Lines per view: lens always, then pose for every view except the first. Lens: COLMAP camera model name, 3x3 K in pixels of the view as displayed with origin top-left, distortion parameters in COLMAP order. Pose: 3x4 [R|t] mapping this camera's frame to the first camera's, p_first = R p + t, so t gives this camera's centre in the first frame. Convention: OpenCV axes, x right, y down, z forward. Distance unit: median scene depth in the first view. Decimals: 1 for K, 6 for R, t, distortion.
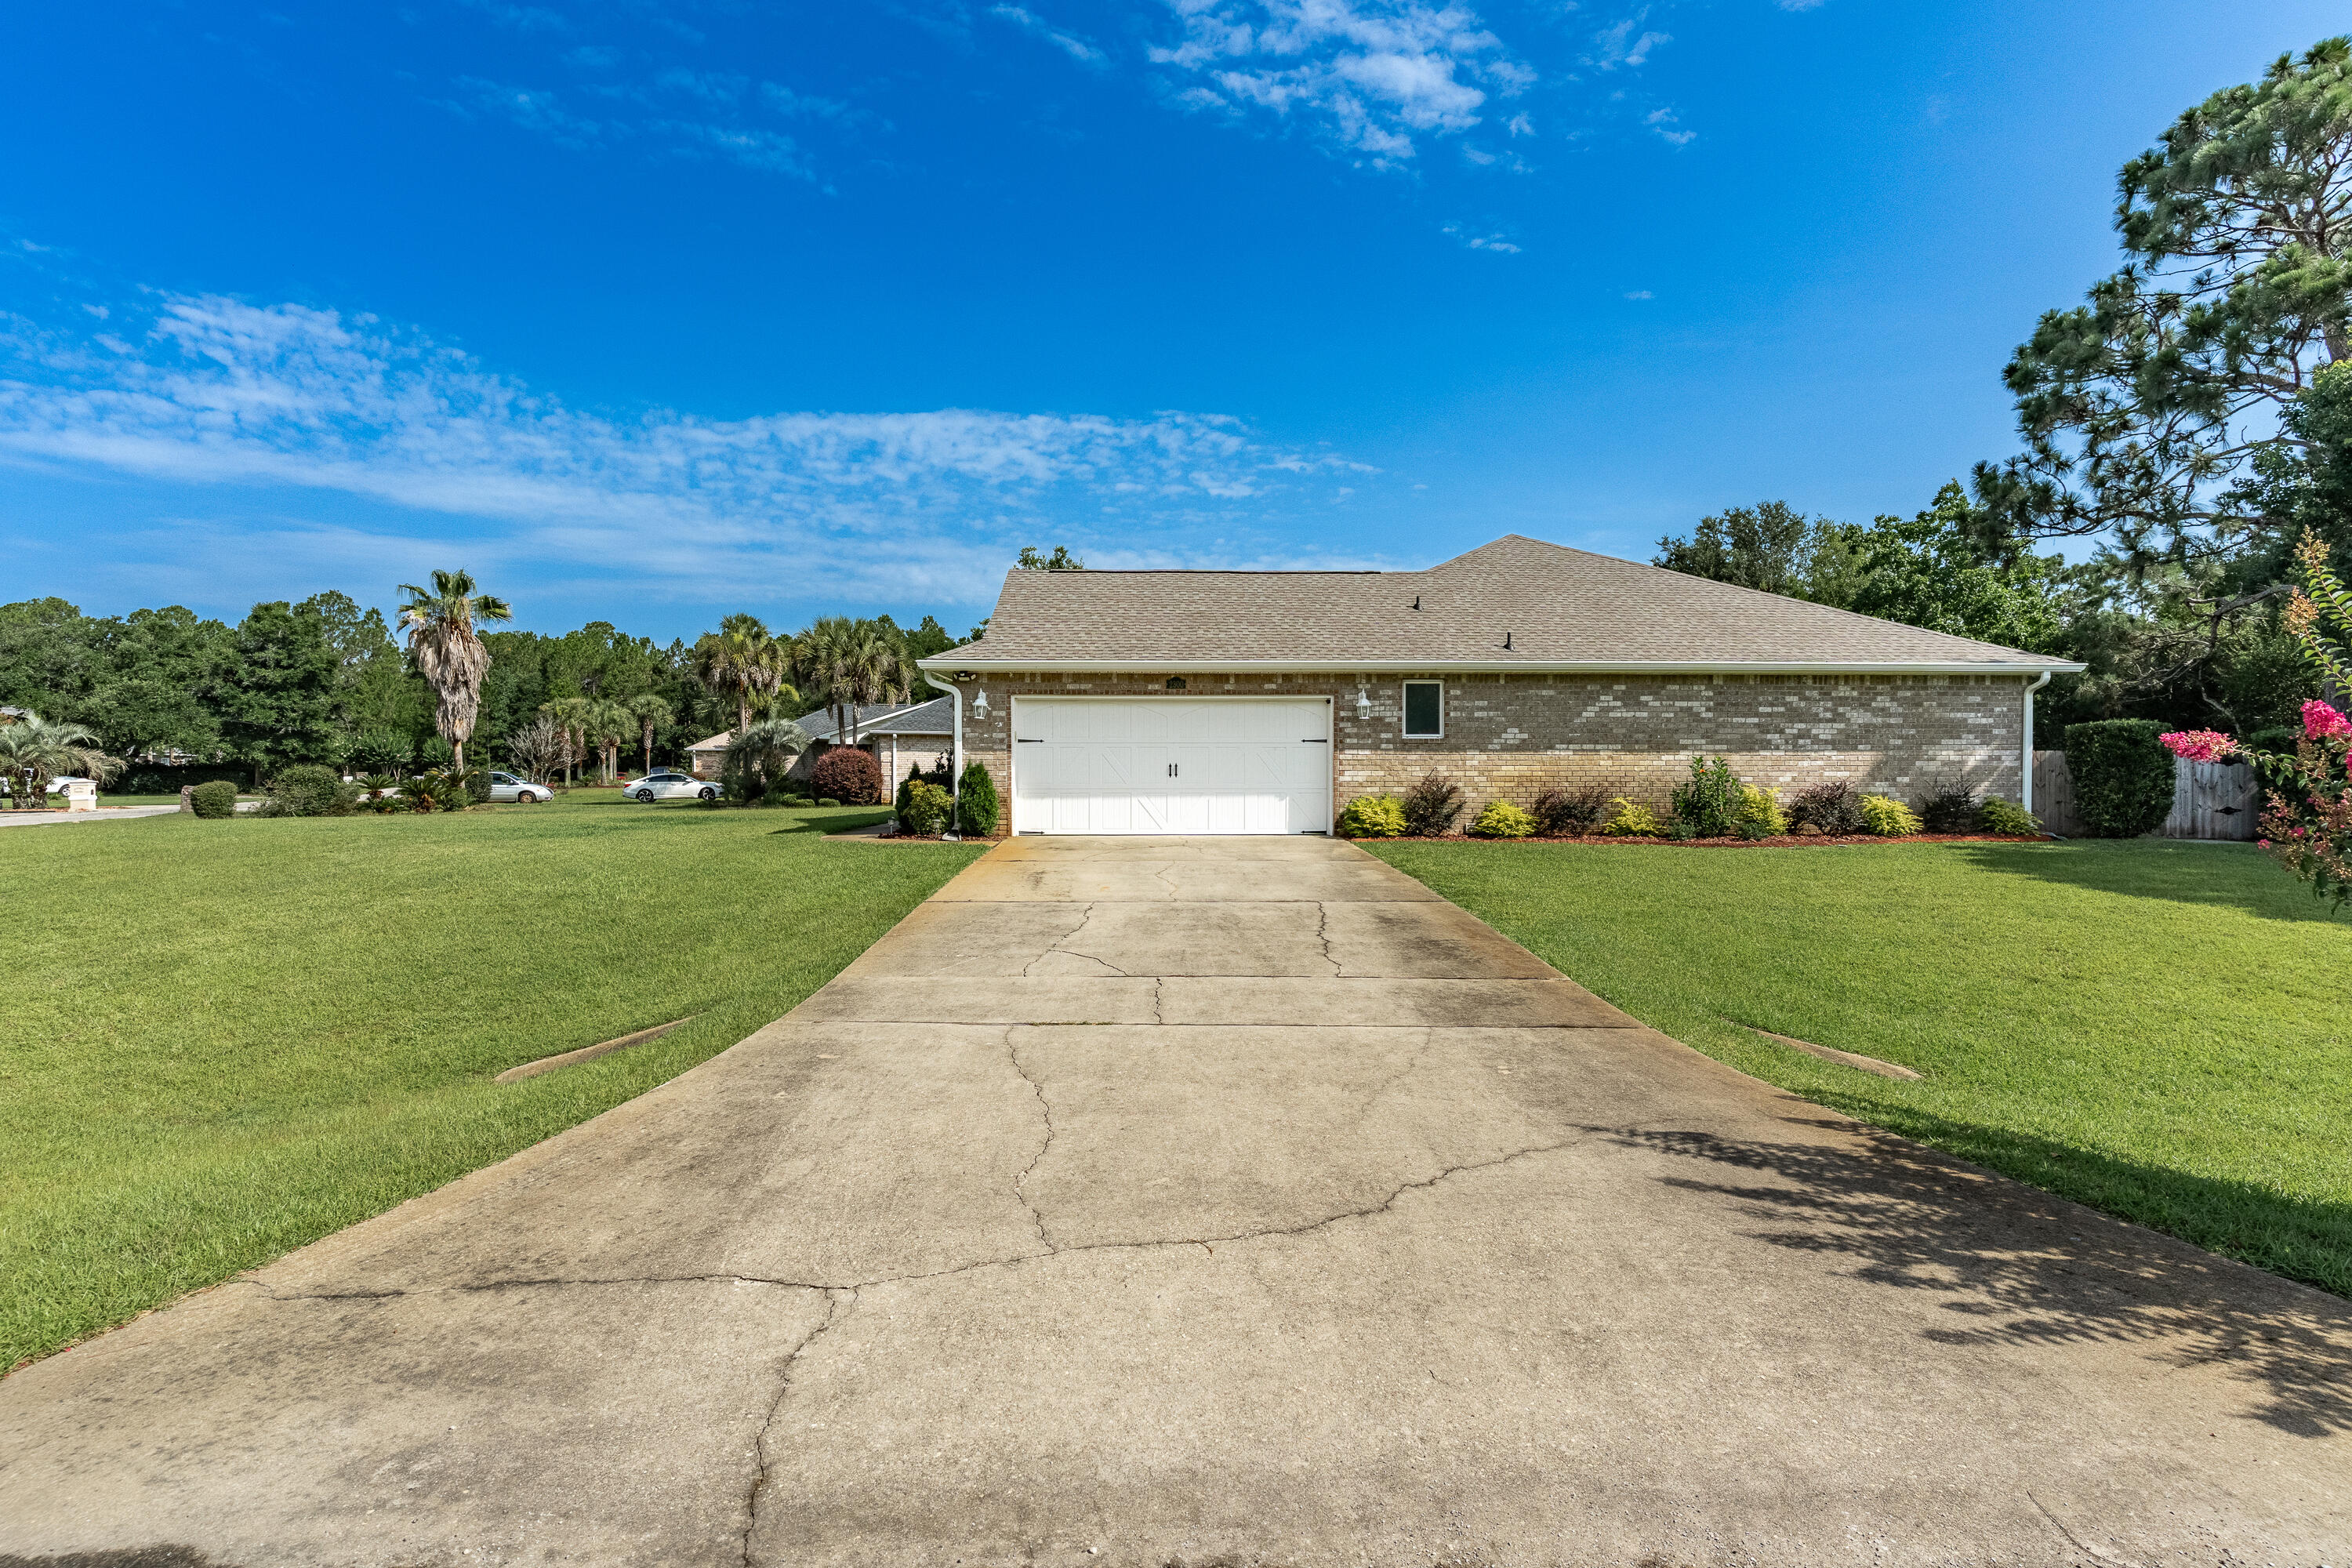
lens RADIAL K [[1167.4, 0, 1181.2], [0, 1167.4, 750.4], [0, 0, 1]] dist [0.005733, -0.000423]
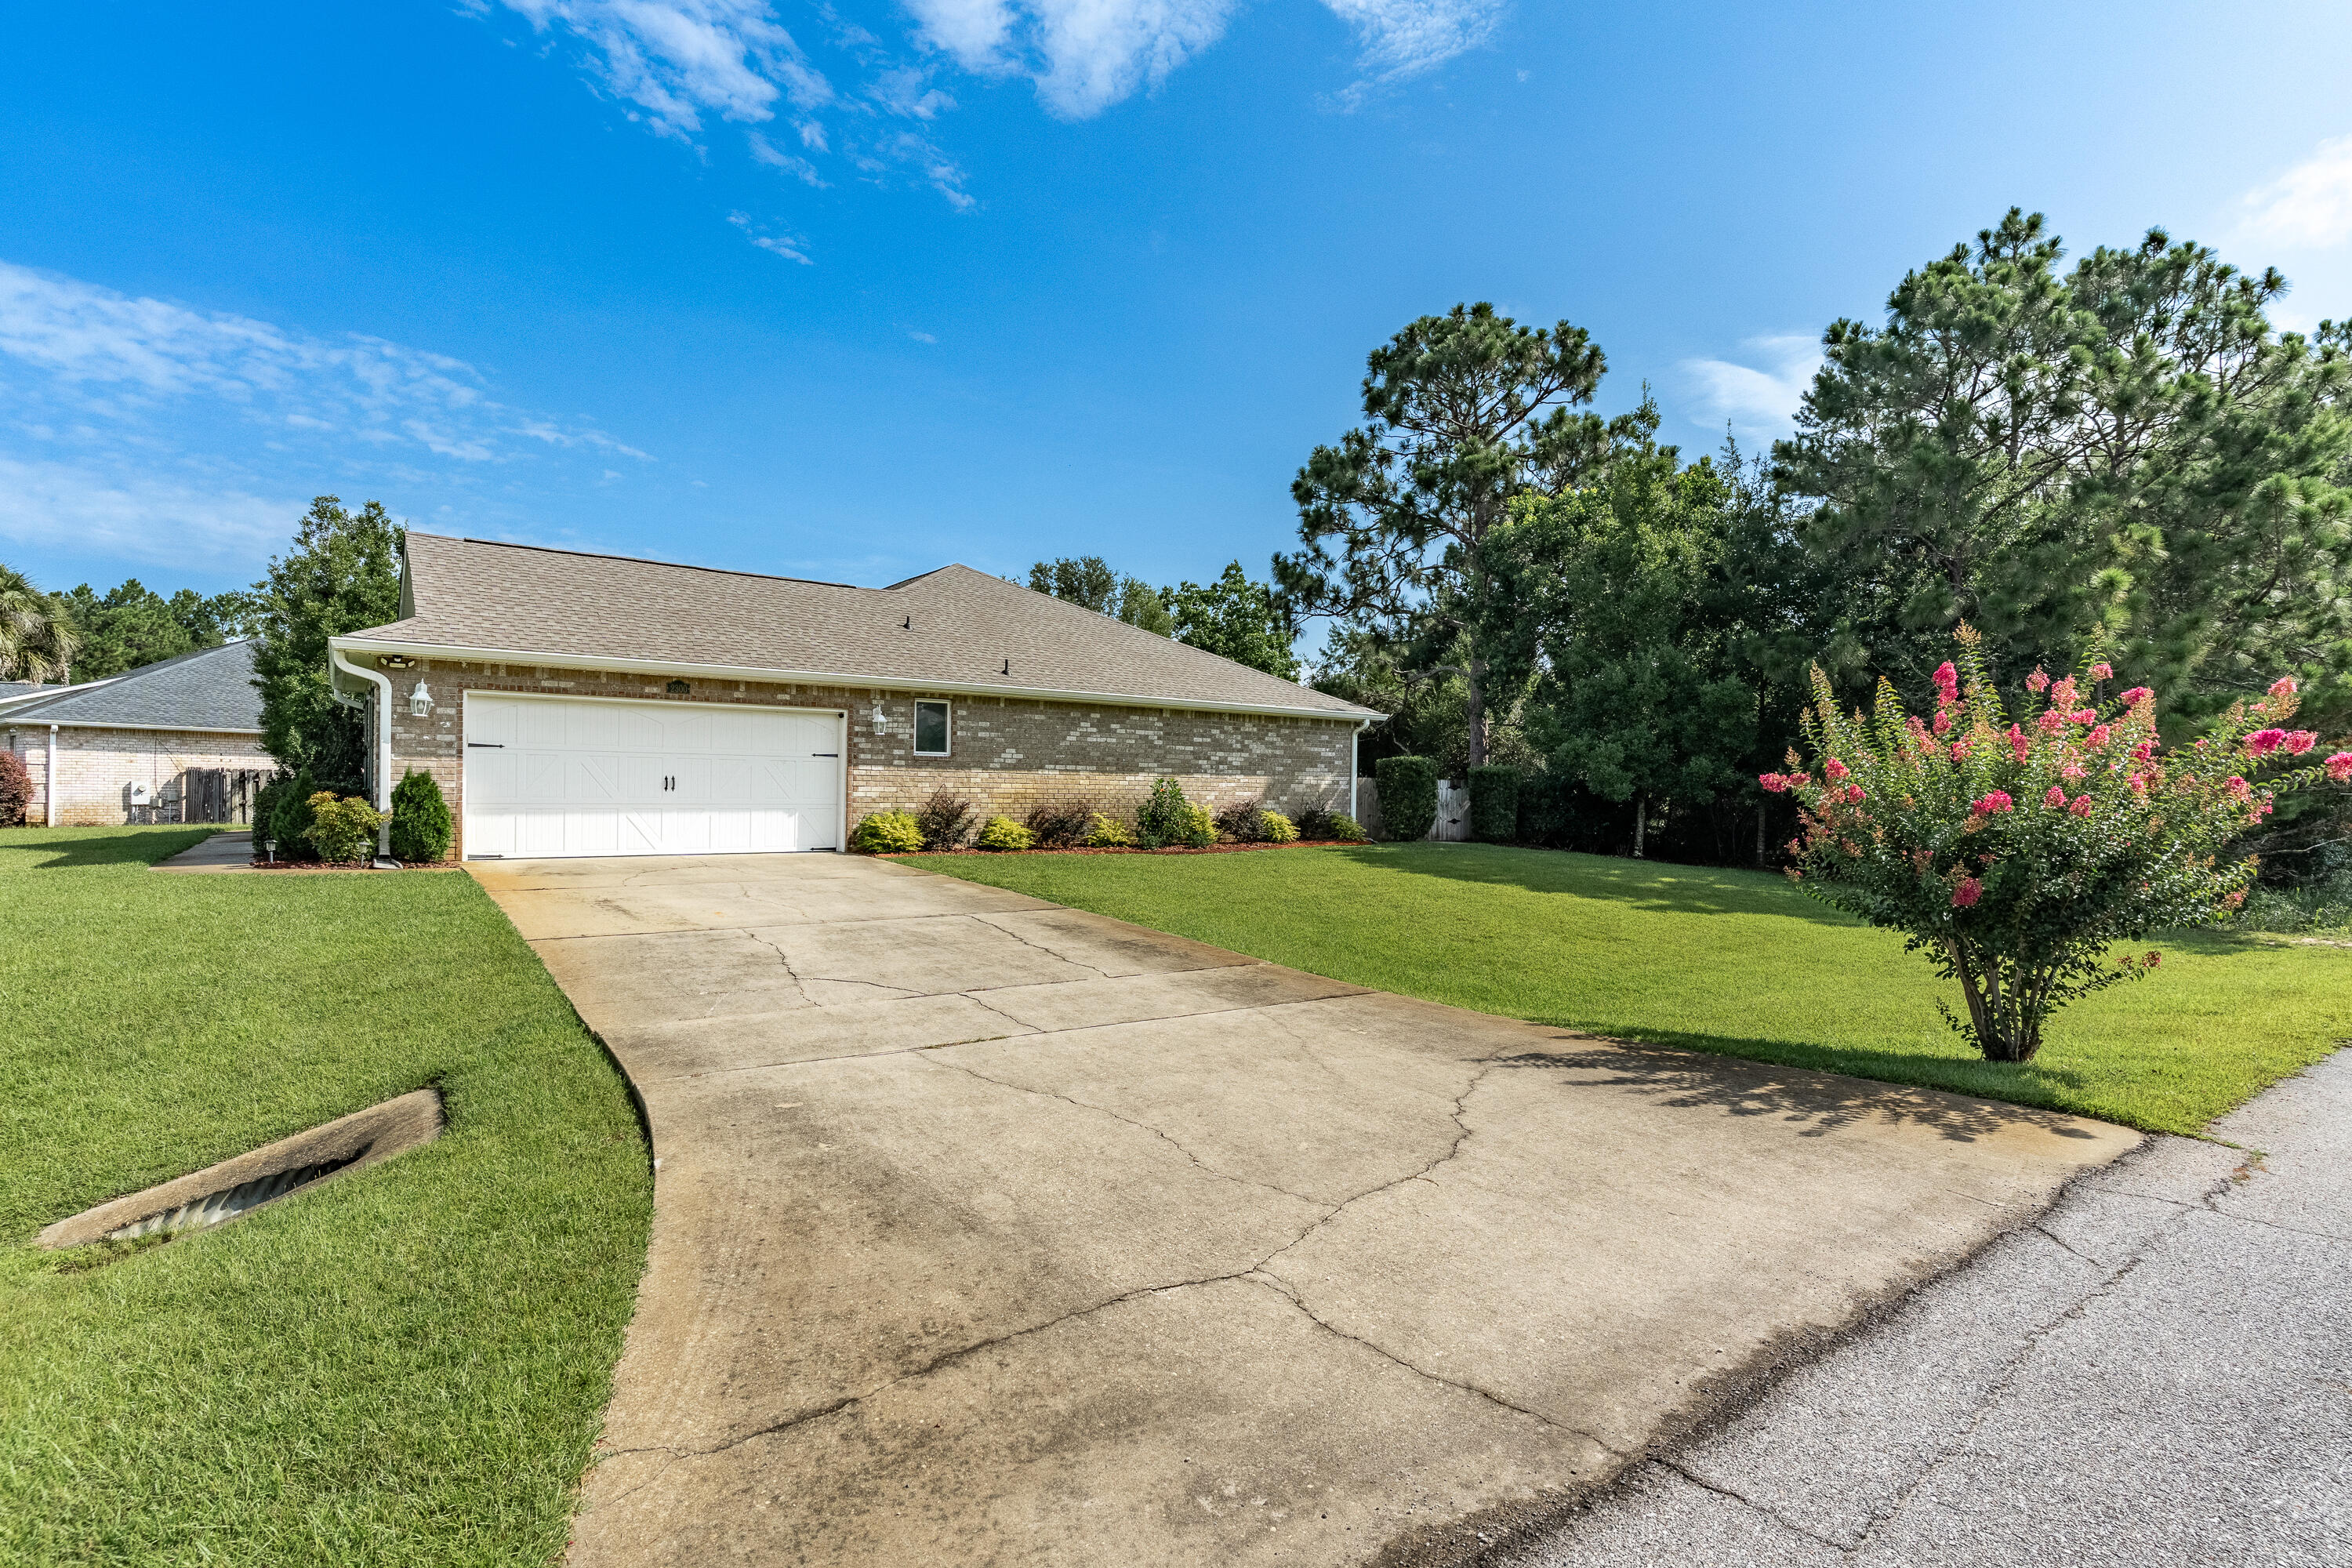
lens RADIAL K [[1160.3, 0, 1186.6], [0, 1160.3, 772.3], [0, 0, 1]] dist [0.008710, -0.002089]
pose [[0.802443, 0.019089, 0.596424, -0.224794], [-0.022576, 0.999744, -0.001623, 0.000897], [-0.596302, -0.012162, 0.802668, 0.041798]]
